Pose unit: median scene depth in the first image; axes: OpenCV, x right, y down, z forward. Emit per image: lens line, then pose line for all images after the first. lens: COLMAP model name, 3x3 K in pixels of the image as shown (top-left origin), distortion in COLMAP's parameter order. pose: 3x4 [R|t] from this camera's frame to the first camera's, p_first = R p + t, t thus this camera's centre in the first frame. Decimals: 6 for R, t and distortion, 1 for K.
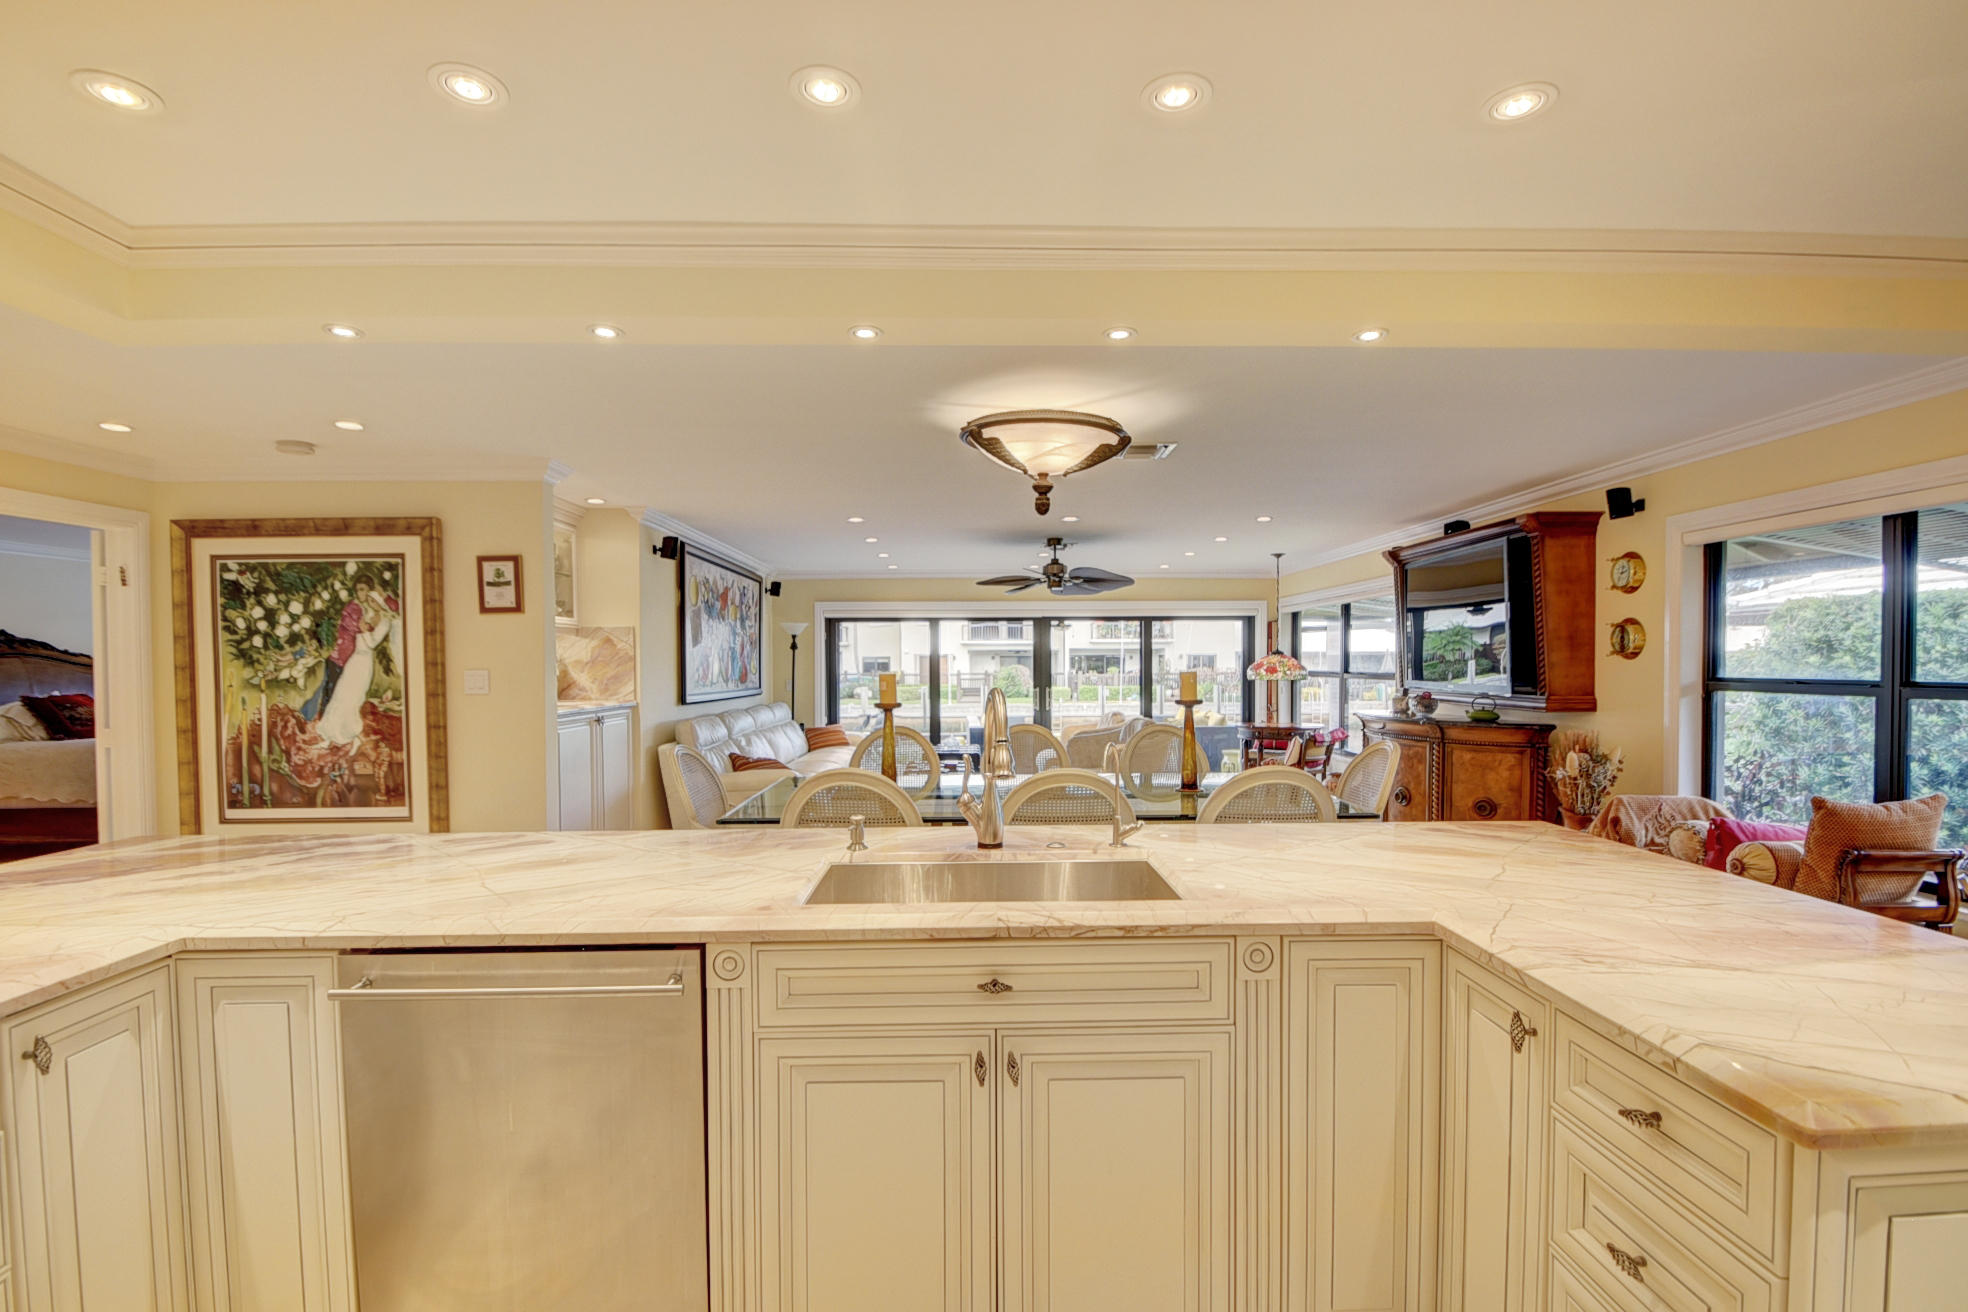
lens RADIAL K [[881.4, 0, 993.1], [0, 881.4, 687.8], [0, 0, 1]] dist [0.009154, -0.015344]
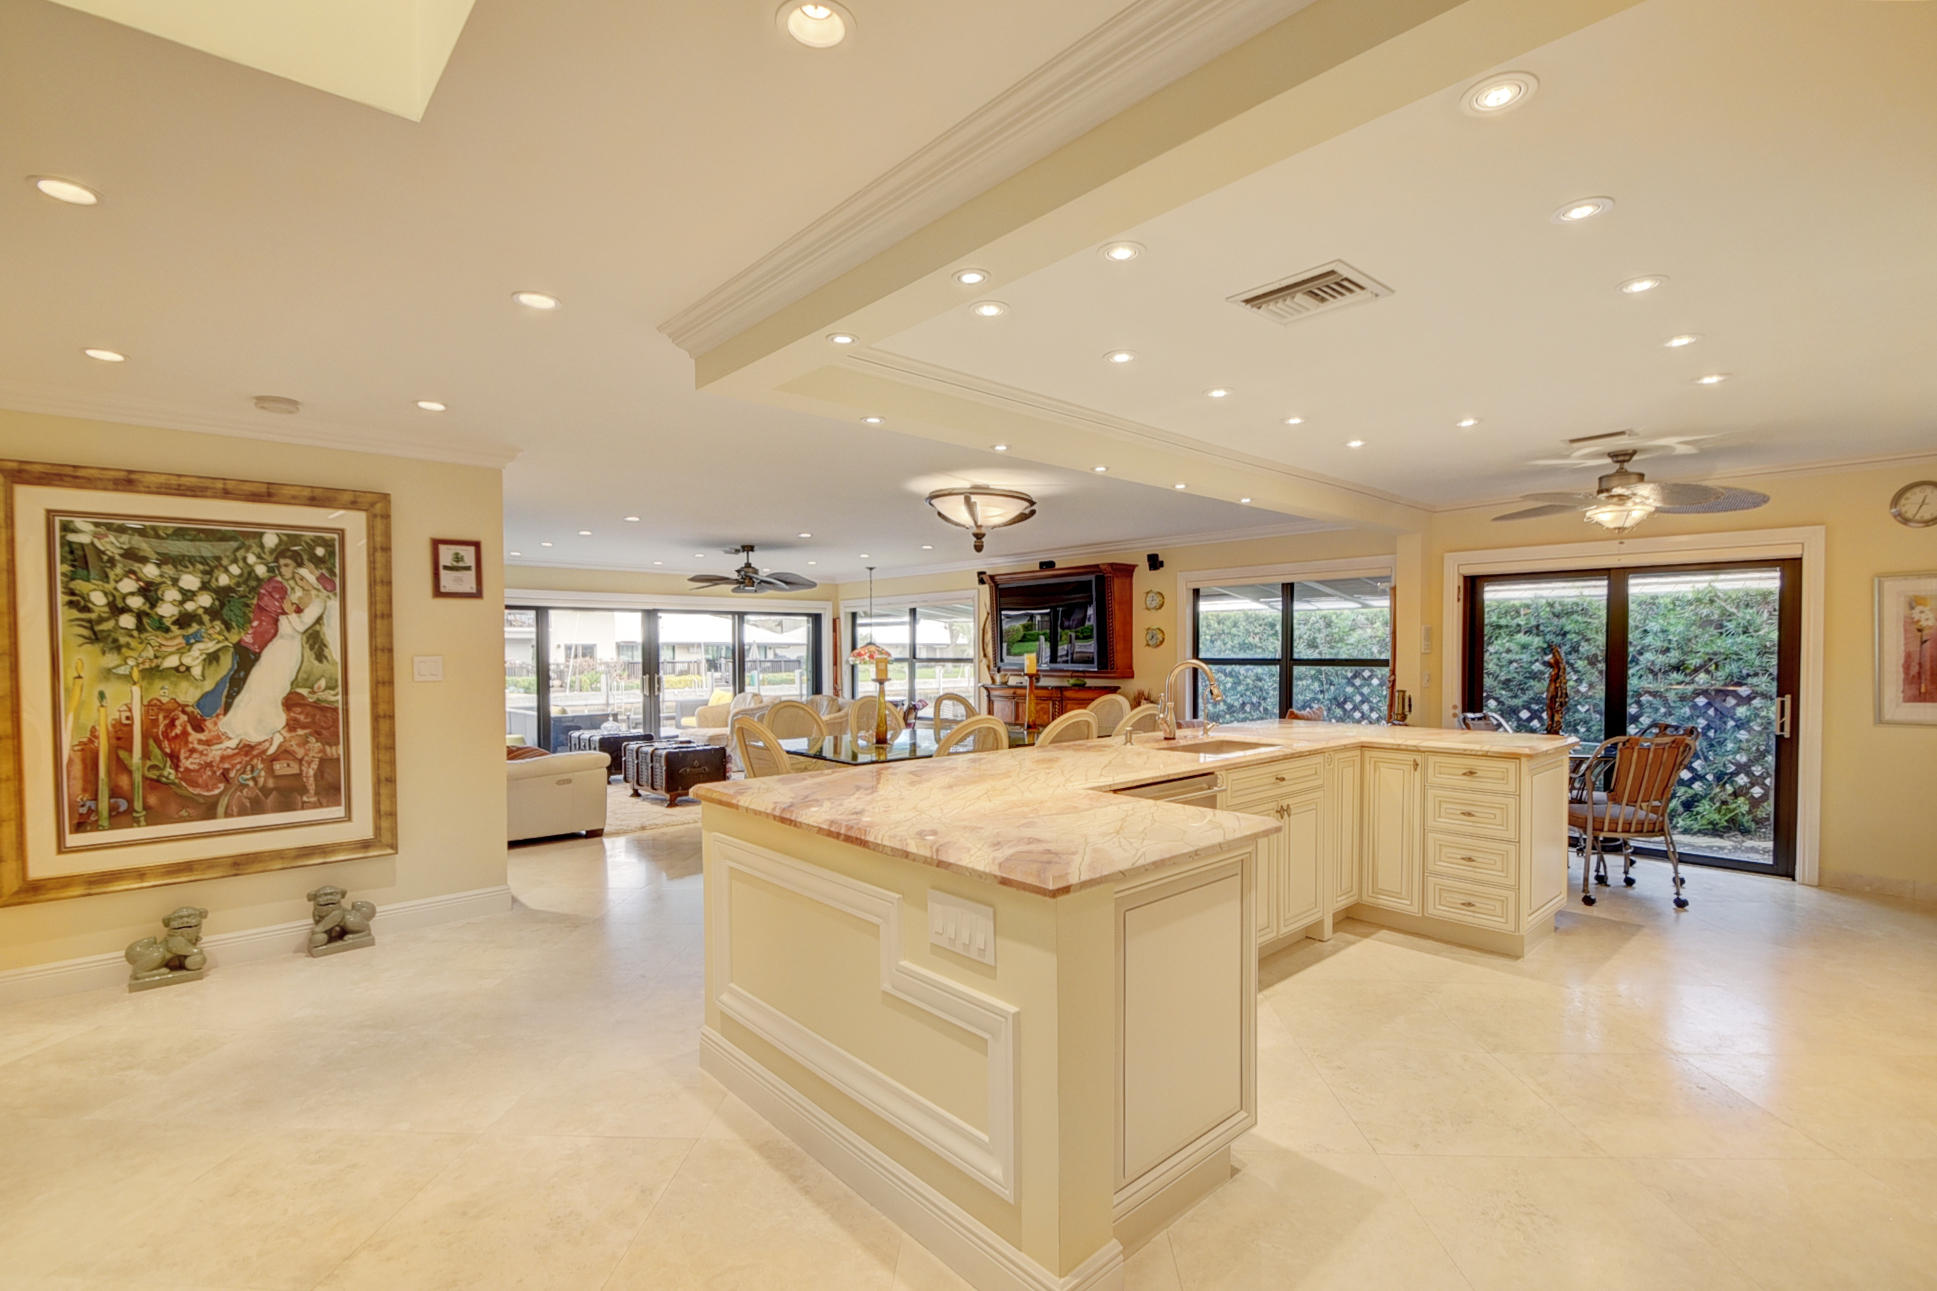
lens RADIAL K [[867.5, 0, 981.8], [0, 867.5, 663.6], [0, 0, 1]] dist [0.009154, -0.015344]
pose [[0.756652, -0.008527, 0.653762, -0.752089], [0.019673, 0.999759, -0.009729, 0.009154], [-0.653521, 0.020224, 0.756638, -0.111680]]
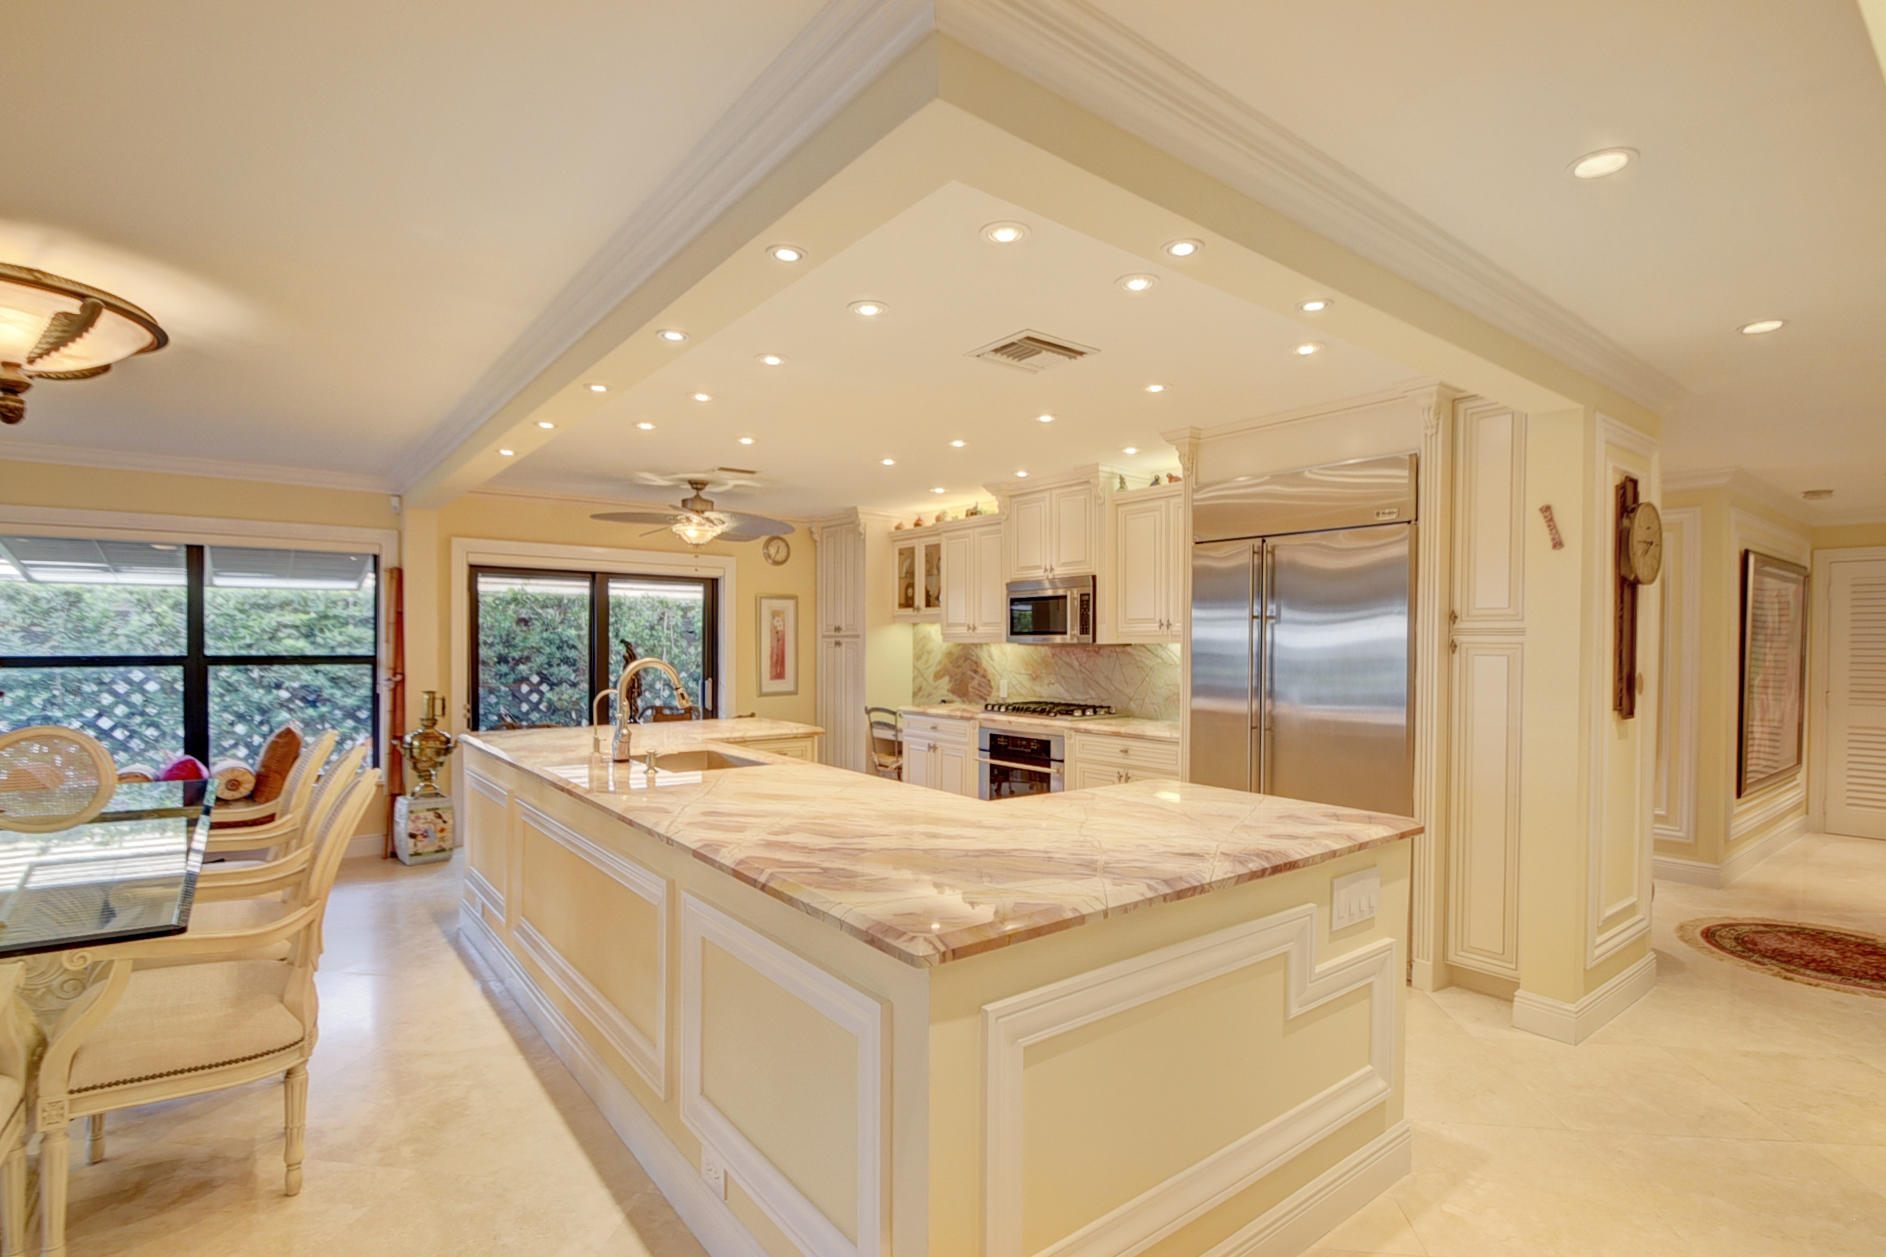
lens RADIAL K [[899.8, 0, 937.8], [0, 899.8, 652.6], [0, 0, 1]] dist [-0.006991, -0.007468]
pose [[-0.587926, -0.006816, 0.808886, -0.743220], [0.022296, 0.999448, 0.024627, -0.016916], [-0.808607, 0.032514, -0.587449, 0.681164]]
